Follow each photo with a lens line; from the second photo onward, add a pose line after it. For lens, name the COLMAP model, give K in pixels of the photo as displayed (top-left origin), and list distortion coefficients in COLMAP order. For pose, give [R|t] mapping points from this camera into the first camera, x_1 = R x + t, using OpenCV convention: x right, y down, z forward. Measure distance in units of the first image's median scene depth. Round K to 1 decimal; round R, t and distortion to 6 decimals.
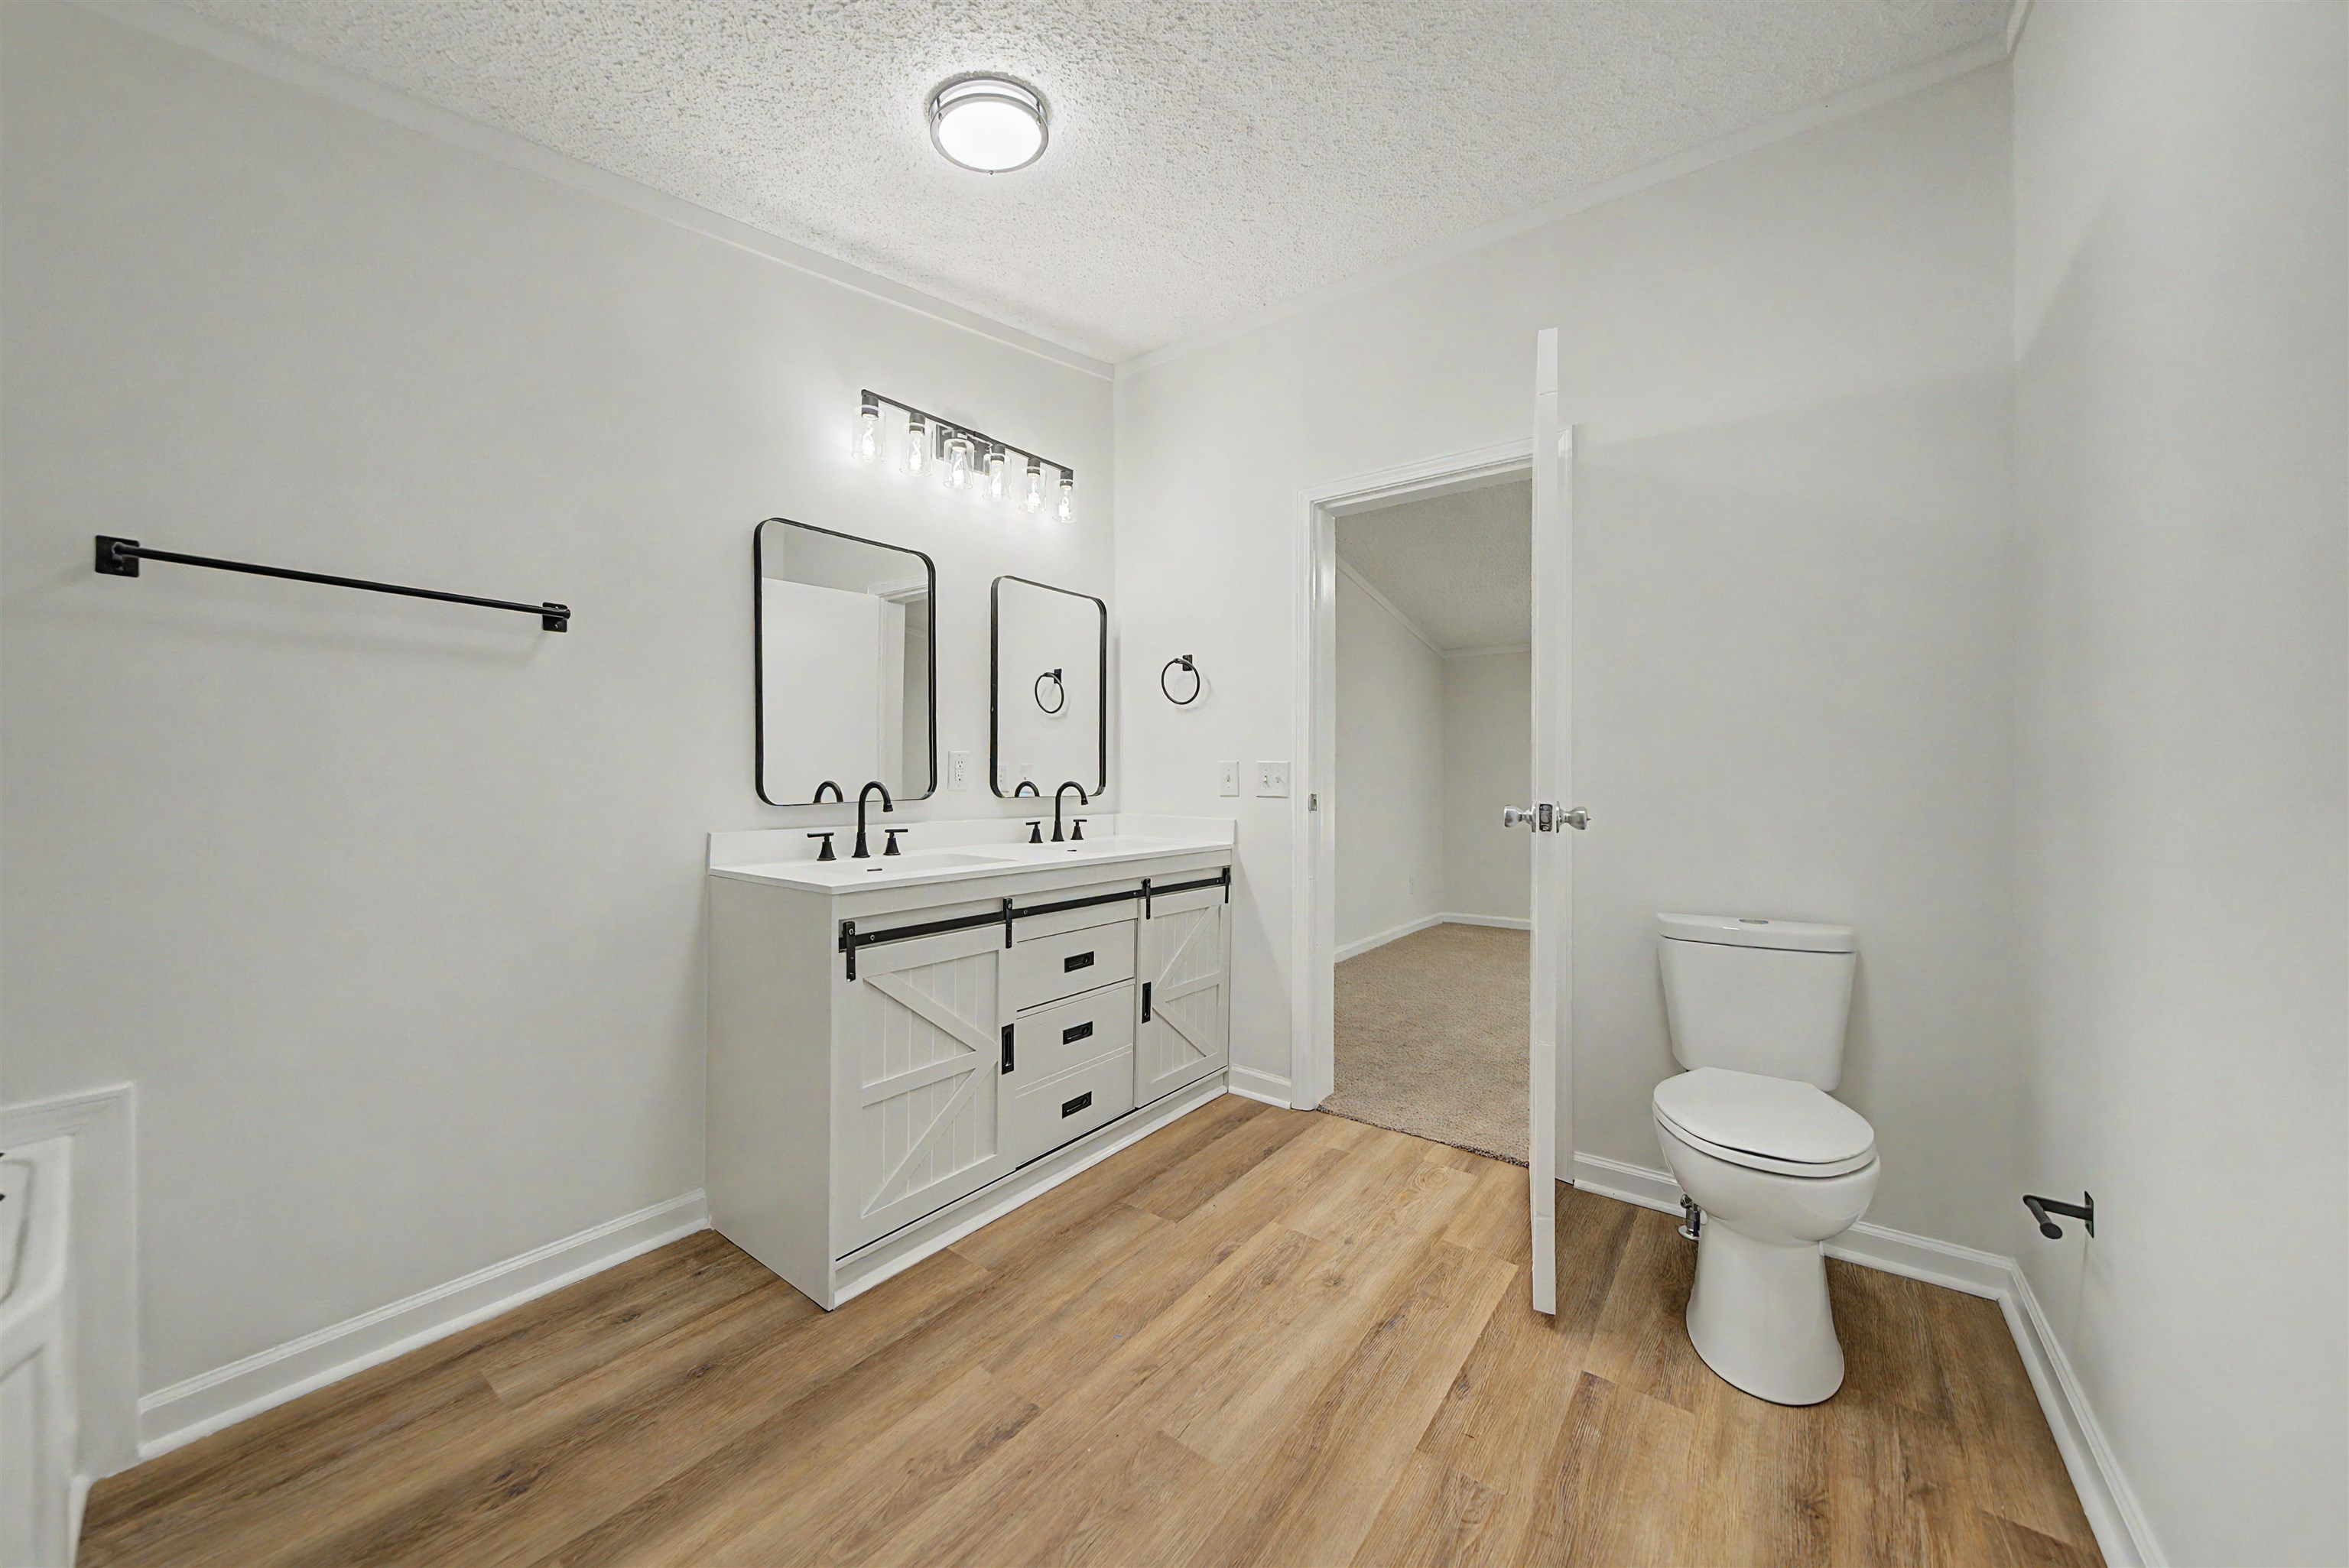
lens RADIAL K [[827.3, 0, 1155.3], [0, 827.3, 771.1], [0, 0, 1]] dist [-0.005809, -0.000018]
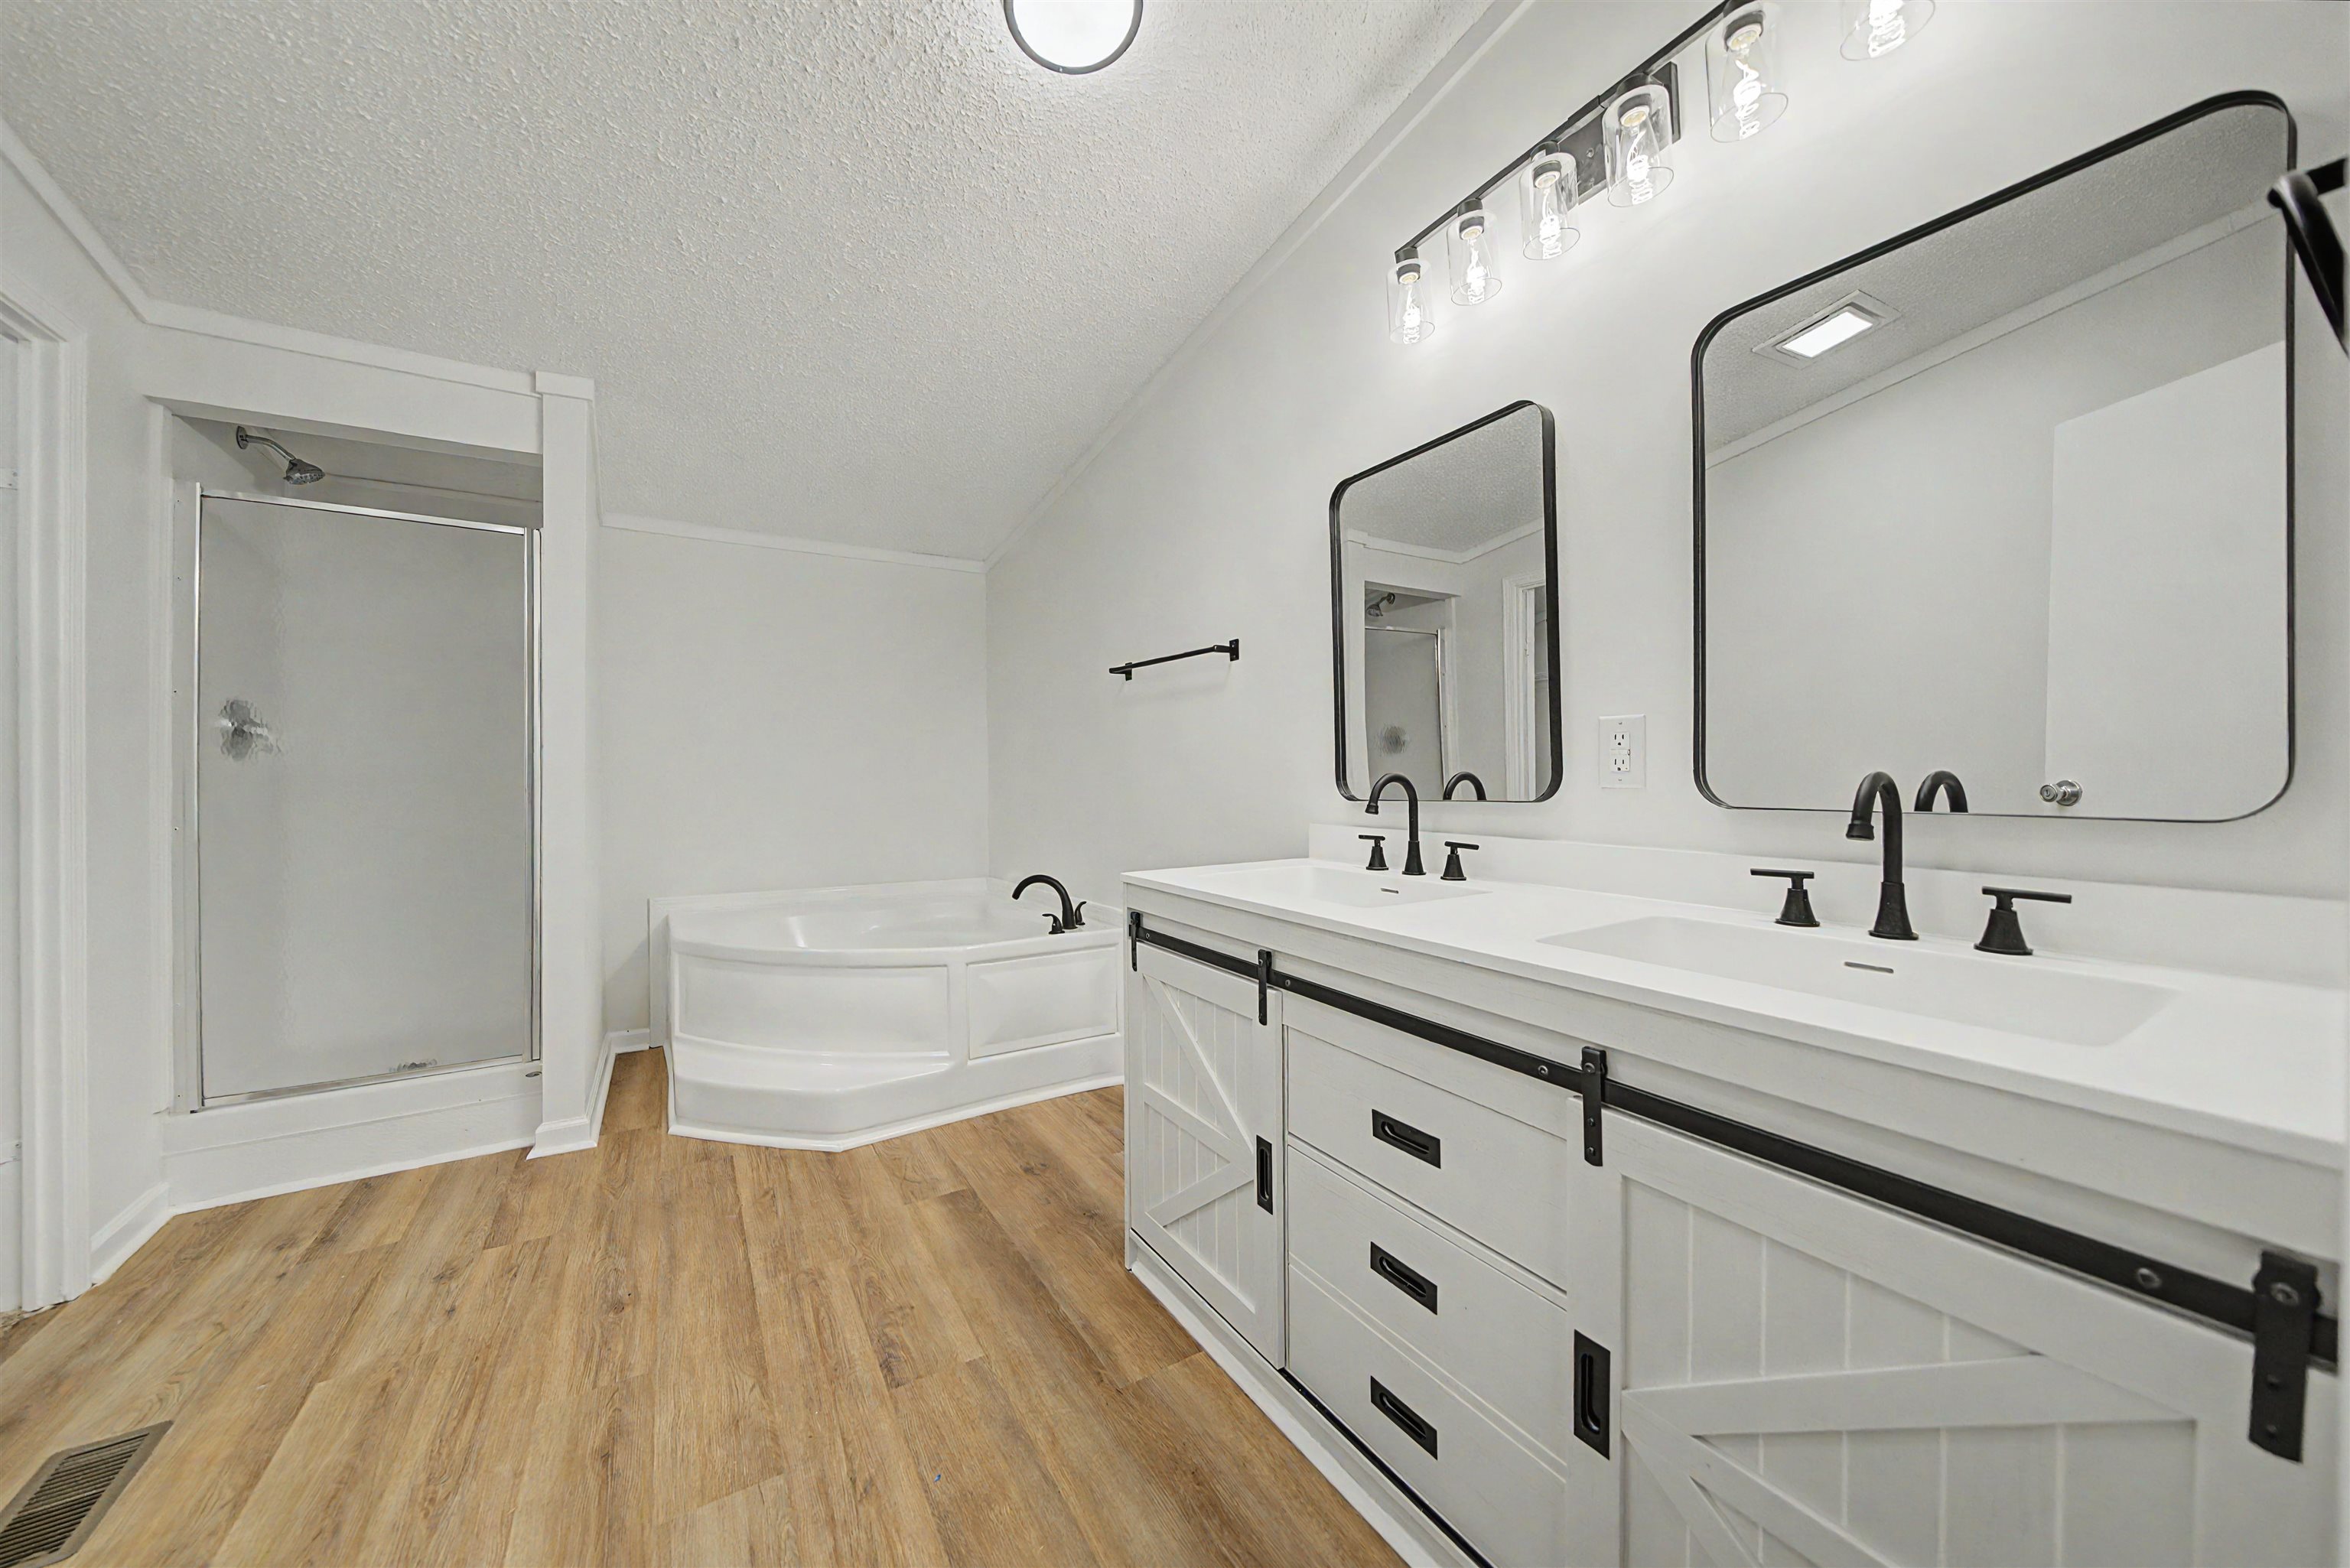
lens RADIAL K [[827.7, 0, 1155.8], [0, 827.7, 771.1], [0, 0, 1]] dist [-0.005809, -0.000018]
pose [[-0.372653, 0.001753, -0.927969, 0.475551], [0.013630, 0.999901, -0.003584, 0.010962], [0.927871, -0.013984, -0.372639, 1.173033]]
